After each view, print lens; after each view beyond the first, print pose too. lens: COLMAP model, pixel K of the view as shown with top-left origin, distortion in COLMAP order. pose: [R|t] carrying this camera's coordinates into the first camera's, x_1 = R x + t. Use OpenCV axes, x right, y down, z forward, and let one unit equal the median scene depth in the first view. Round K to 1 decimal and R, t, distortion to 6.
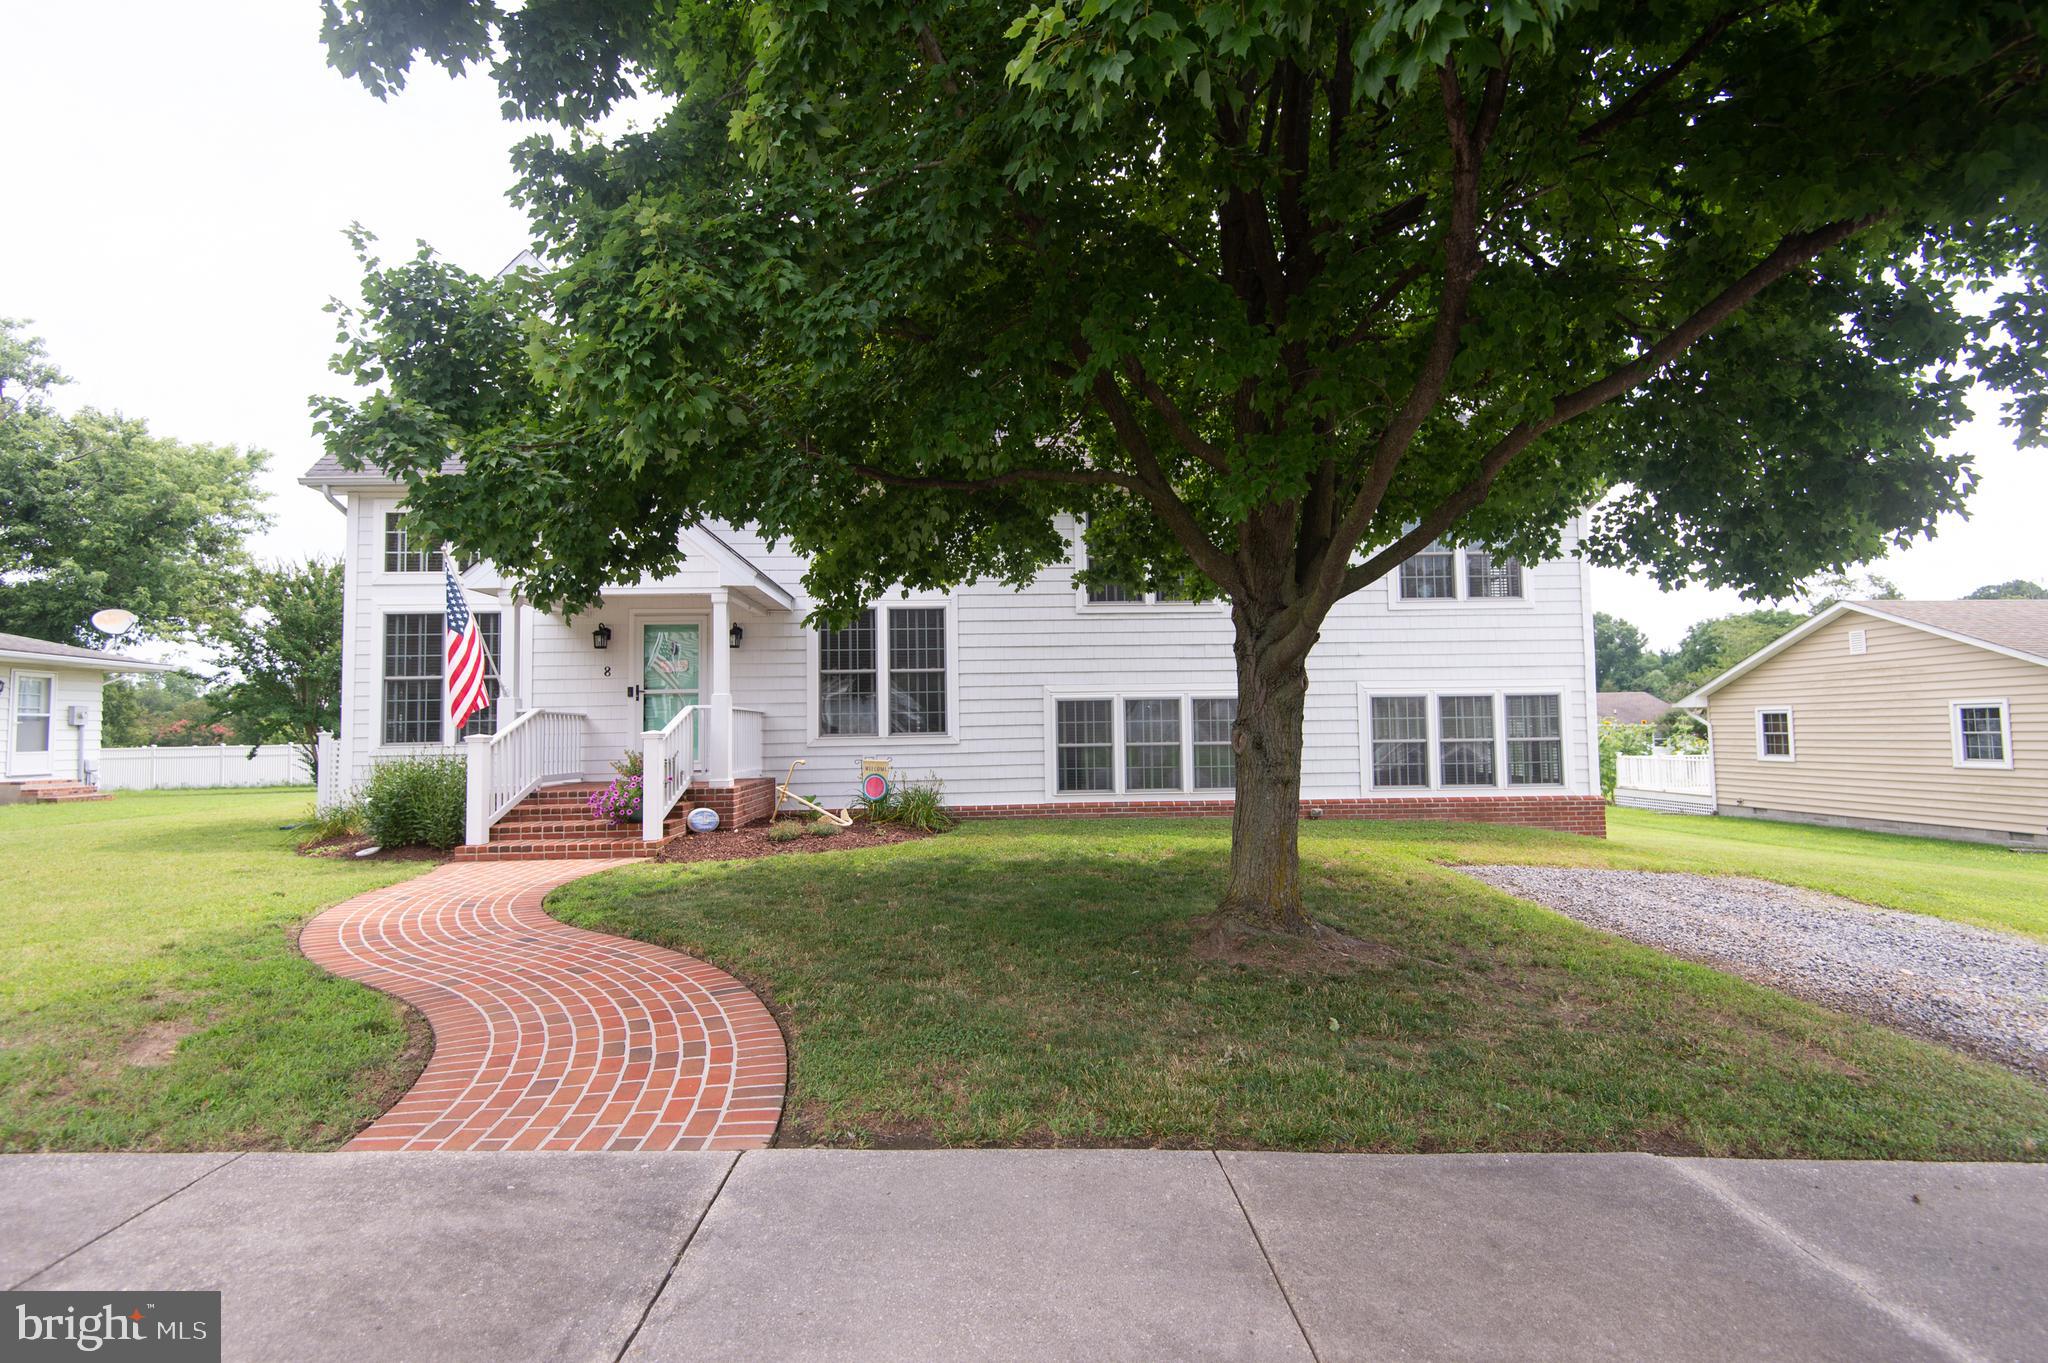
lens RADIAL K [[944.2, 0, 1023.0], [0, 944.2, 669.1], [0, 0, 1]] dist [0.014240, -0.002097]
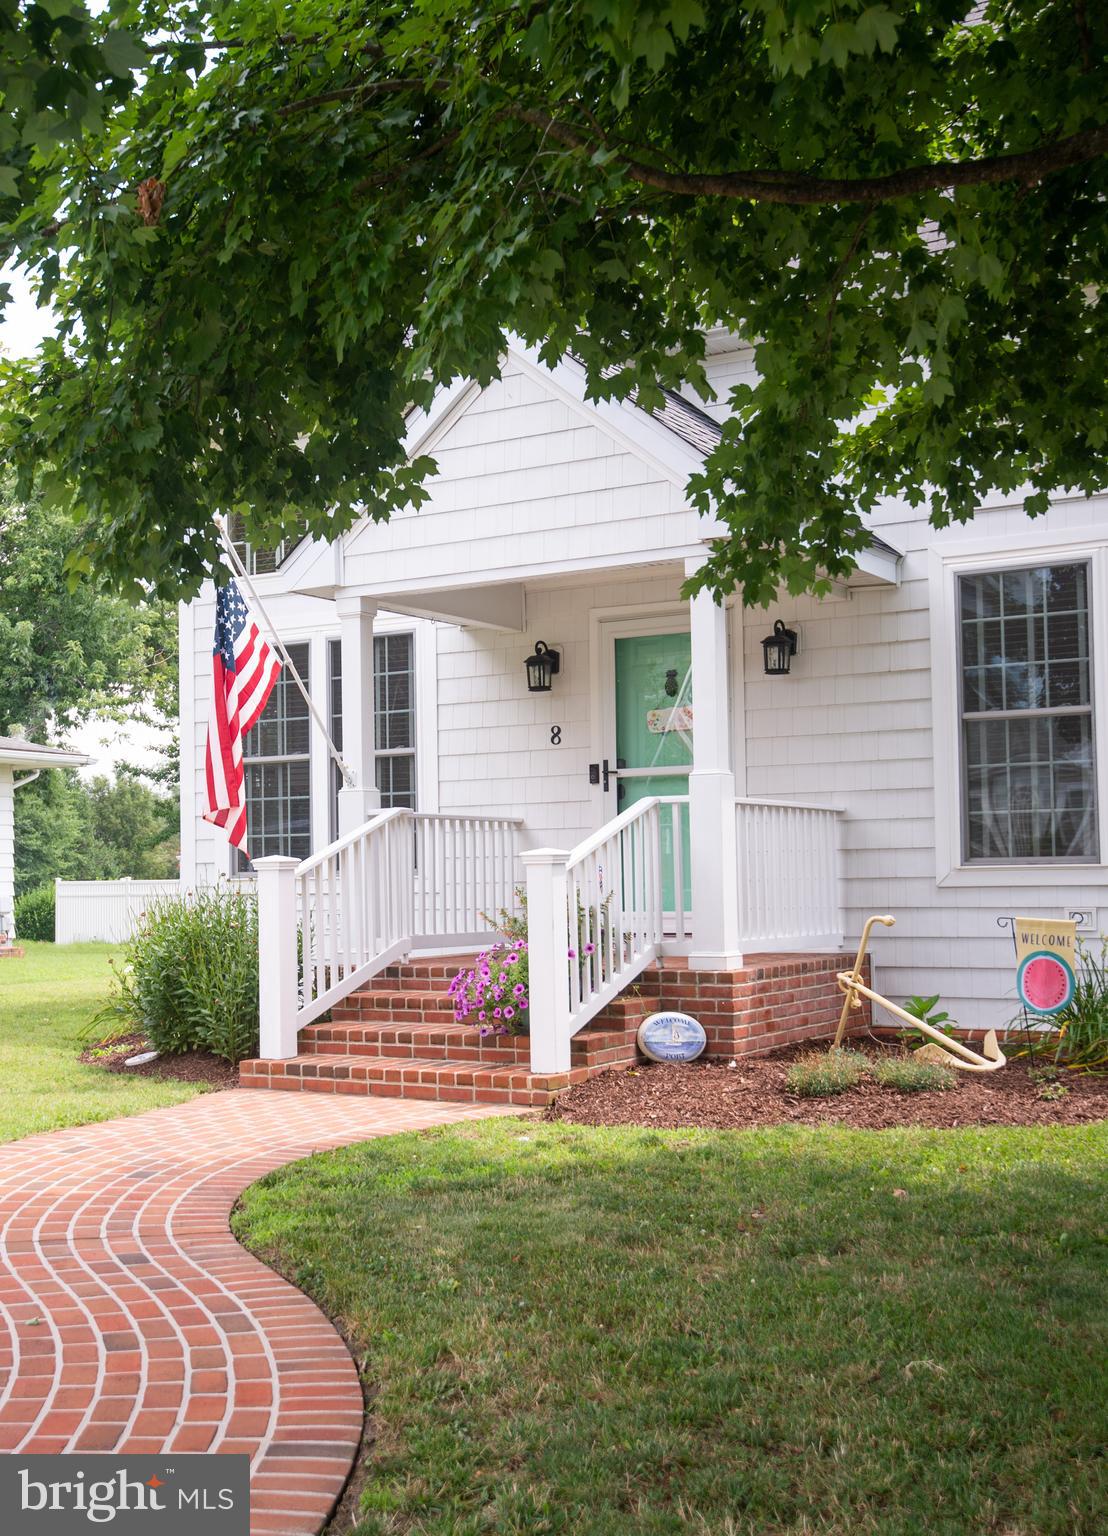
lens RADIAL K [[1820.4, 0, 552.7], [0, 1820.4, 780.1], [0, 0, 1]] dist [0.107427, 0.000000]
pose [[0.806681, -0.025876, -0.590421, 0.160910], [0.037405, 0.999273, 0.007311, 0.022563], [0.589802, -0.027982, 0.807063, 0.237333]]
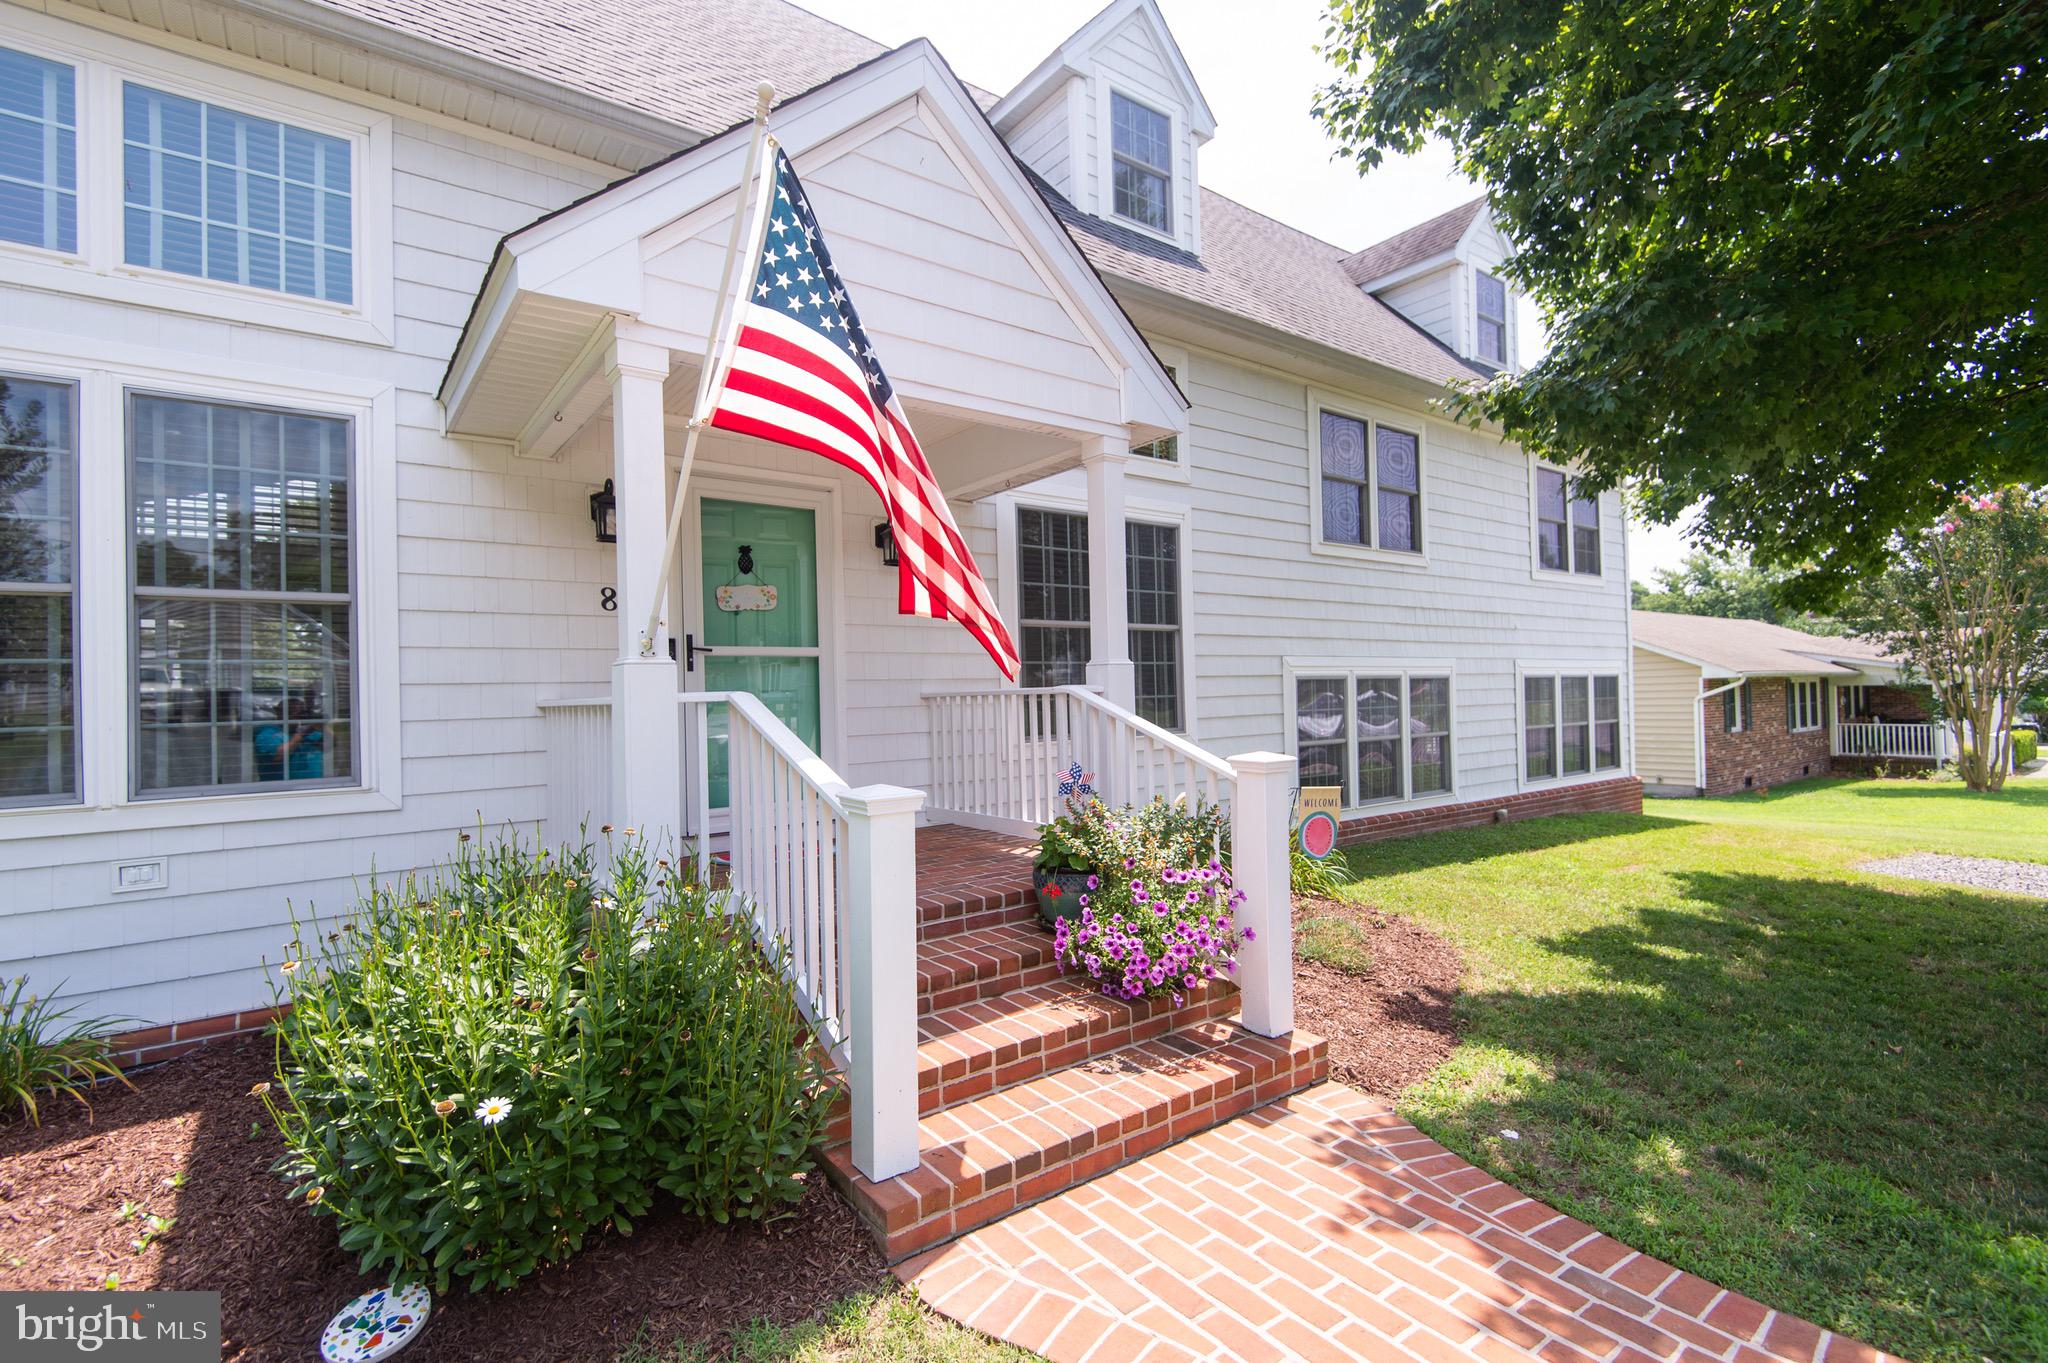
lens RADIAL K [[944.2, 0, 1022.6], [0, 944.2, 674.3], [0, 0, 1]] dist [0.014240, -0.002097]
pose [[0.835027, 0.013183, 0.550051, -0.602868], [-0.041962, 0.998327, 0.039775, 0.013248], [-0.548606, -0.056294, 0.834183, 0.634267]]
